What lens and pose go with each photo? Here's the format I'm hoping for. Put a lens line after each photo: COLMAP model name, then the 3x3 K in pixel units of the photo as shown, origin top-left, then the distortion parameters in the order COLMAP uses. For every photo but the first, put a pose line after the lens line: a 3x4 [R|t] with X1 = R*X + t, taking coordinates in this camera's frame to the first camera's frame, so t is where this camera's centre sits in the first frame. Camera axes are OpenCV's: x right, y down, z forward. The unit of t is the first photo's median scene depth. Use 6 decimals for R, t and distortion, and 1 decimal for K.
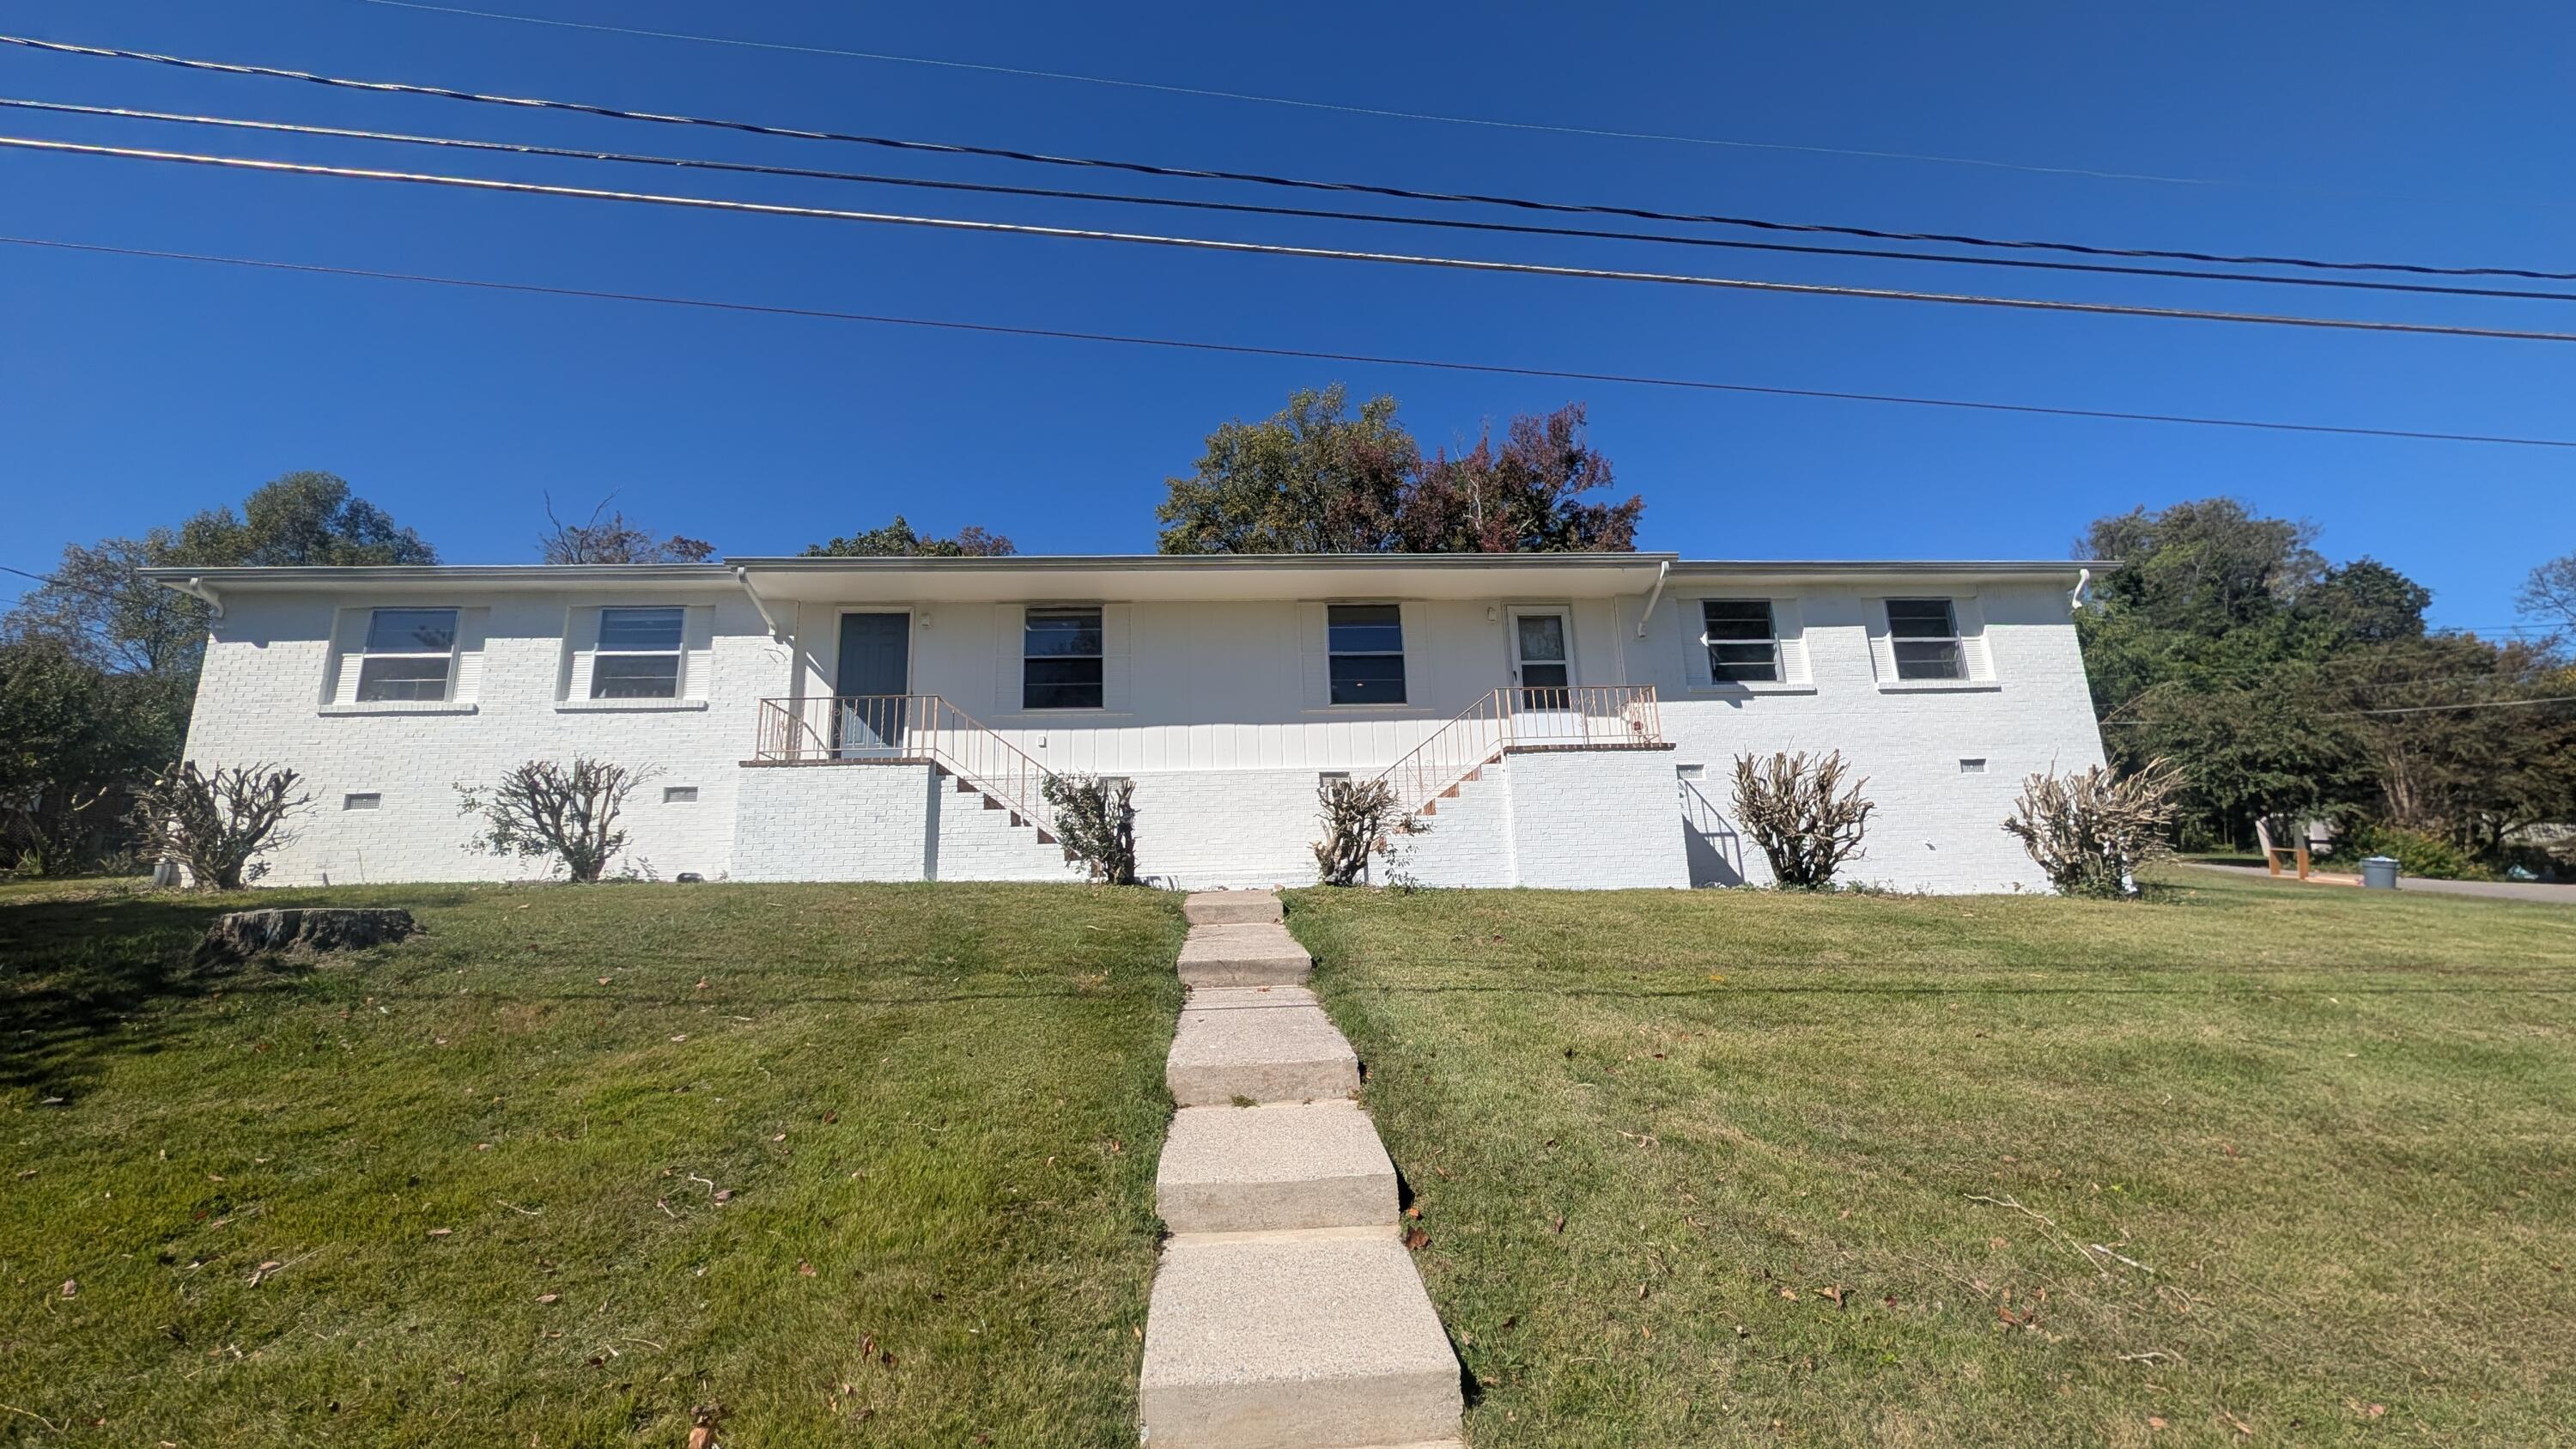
lens RADIAL K [[990.1, 0, 1235.8], [0, 990.1, 722.5], [0, 0, 1]] dist [0.002732, -0.000142]
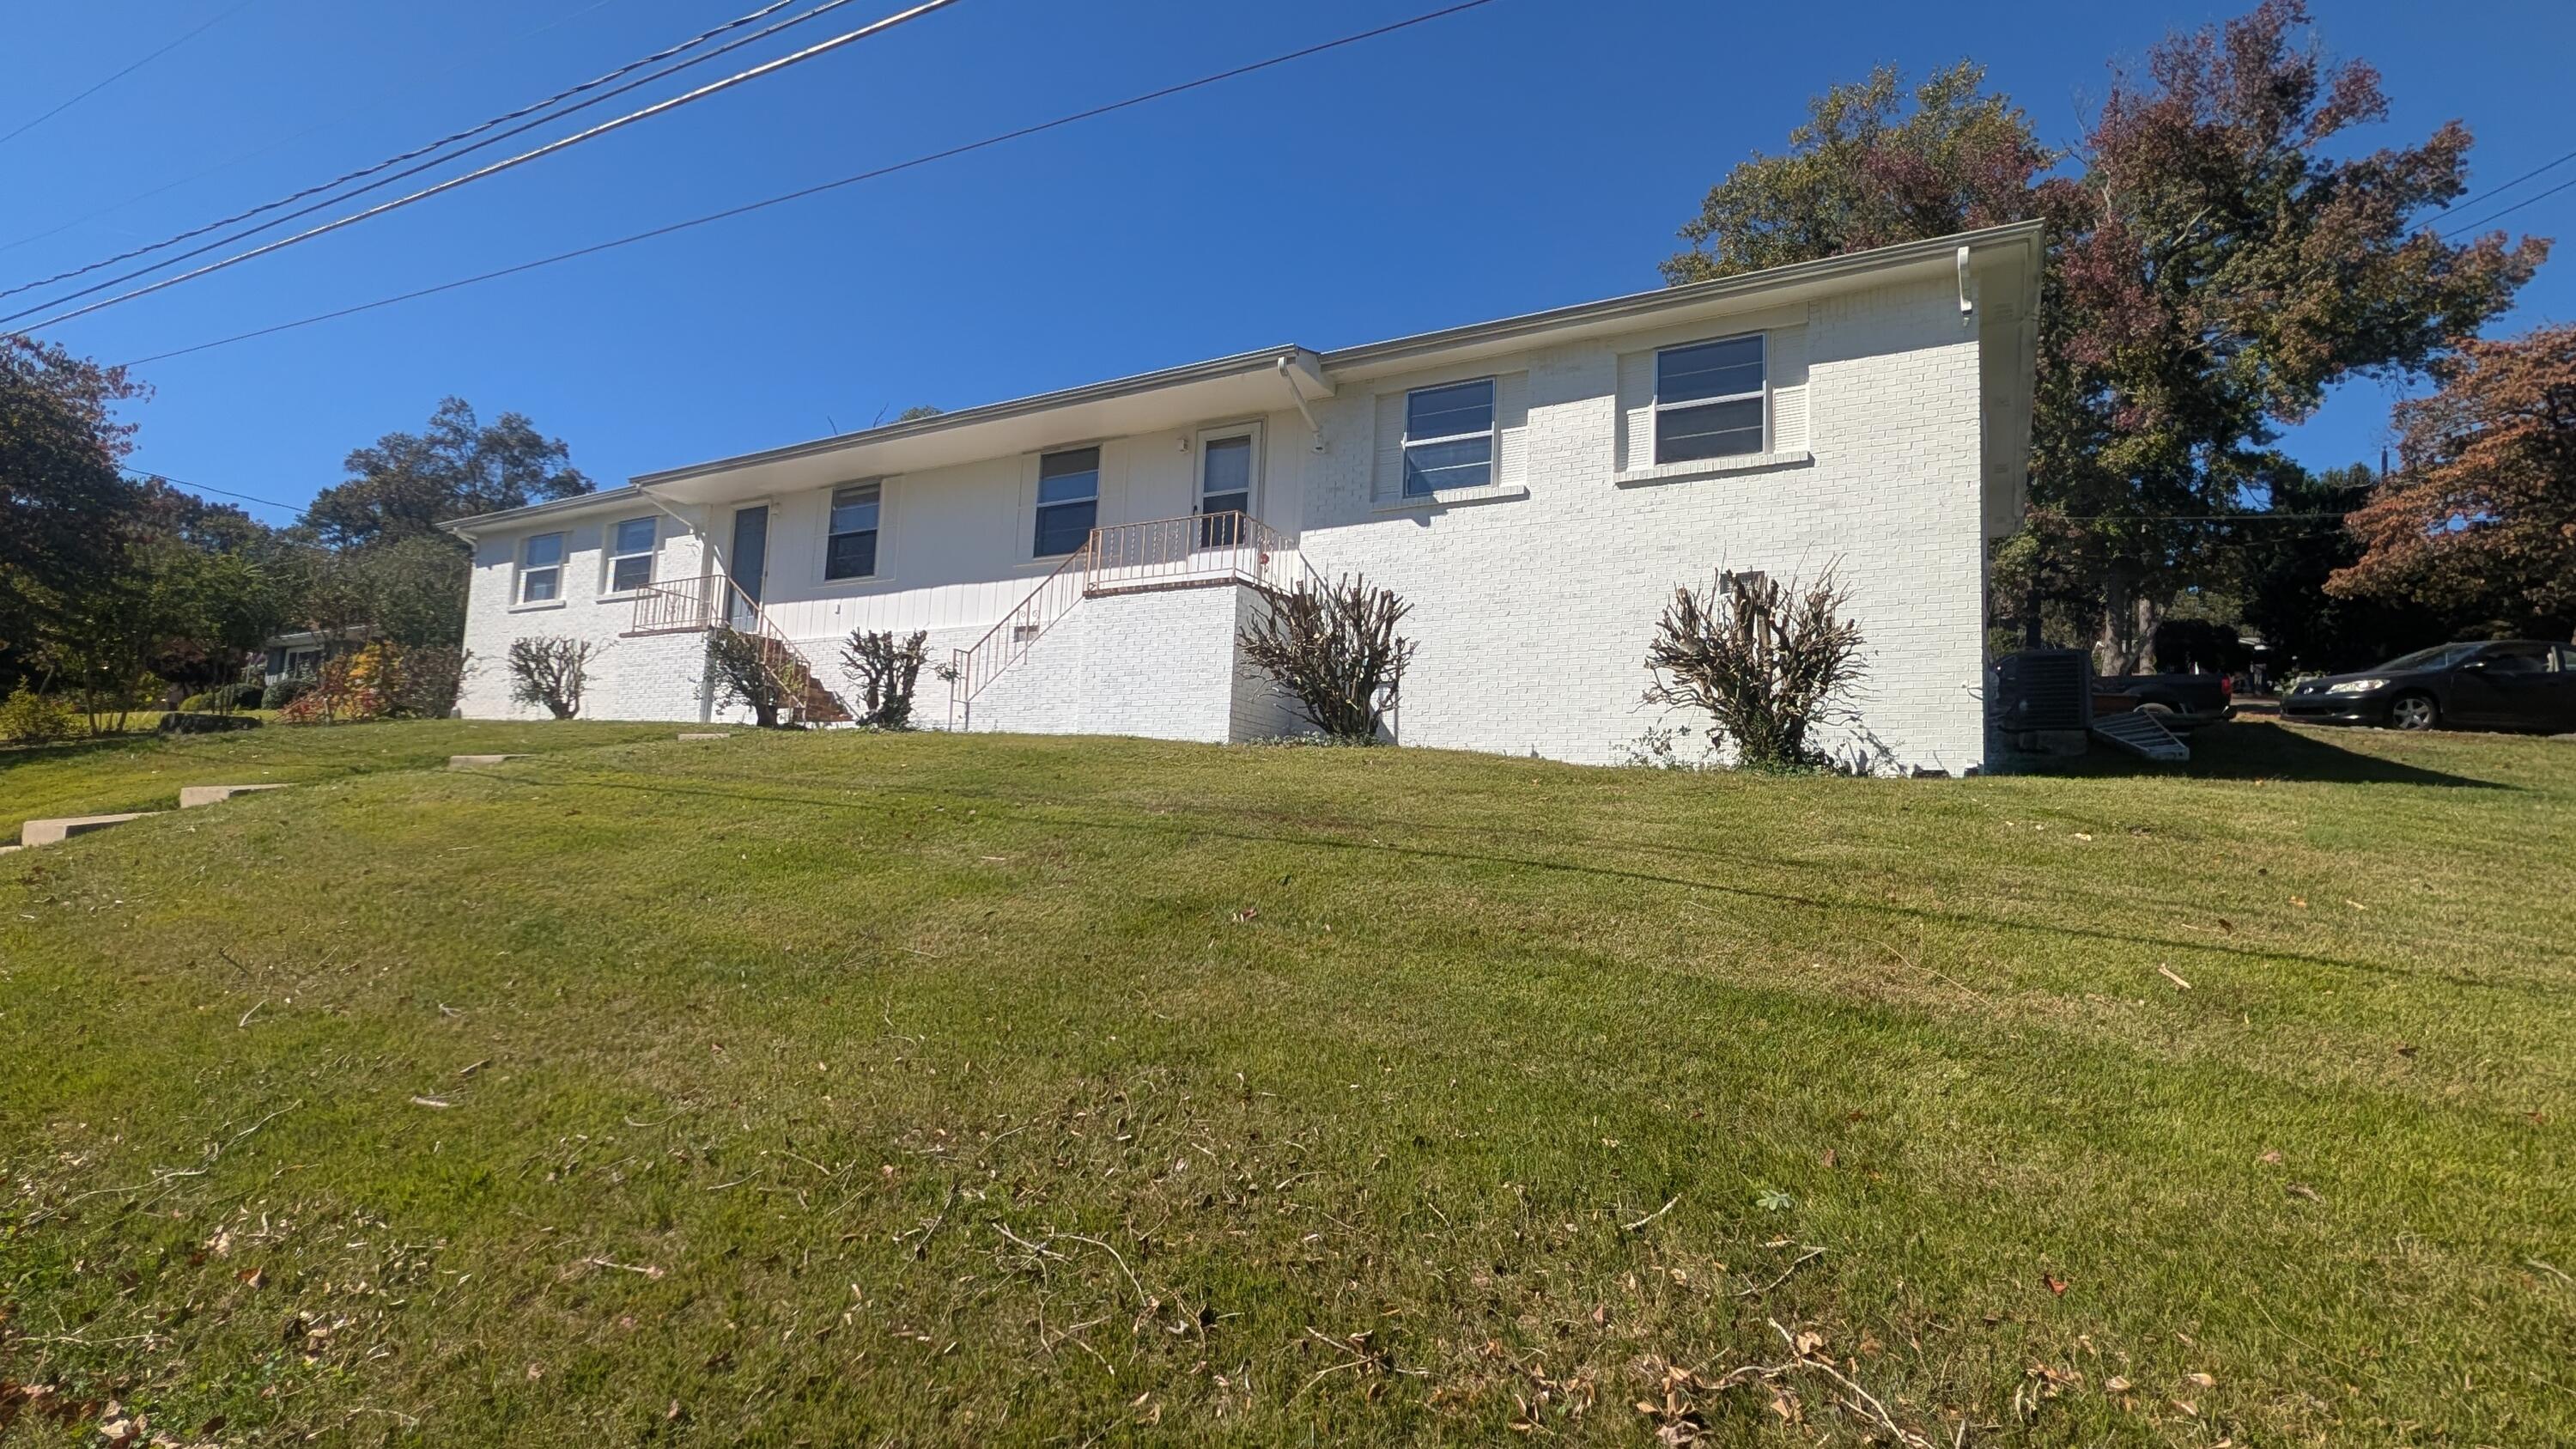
lens RADIAL K [[990.1, 0, 1292.5], [0, 990.1, 729.8], [0, 0, 1]] dist [0.002732, -0.000142]
pose [[0.865917, 0.018646, -0.499841, 0.792017], [0.070186, 0.984888, 0.158331, 0.012732], [0.495239, -0.172183, 0.851523, 0.225871]]
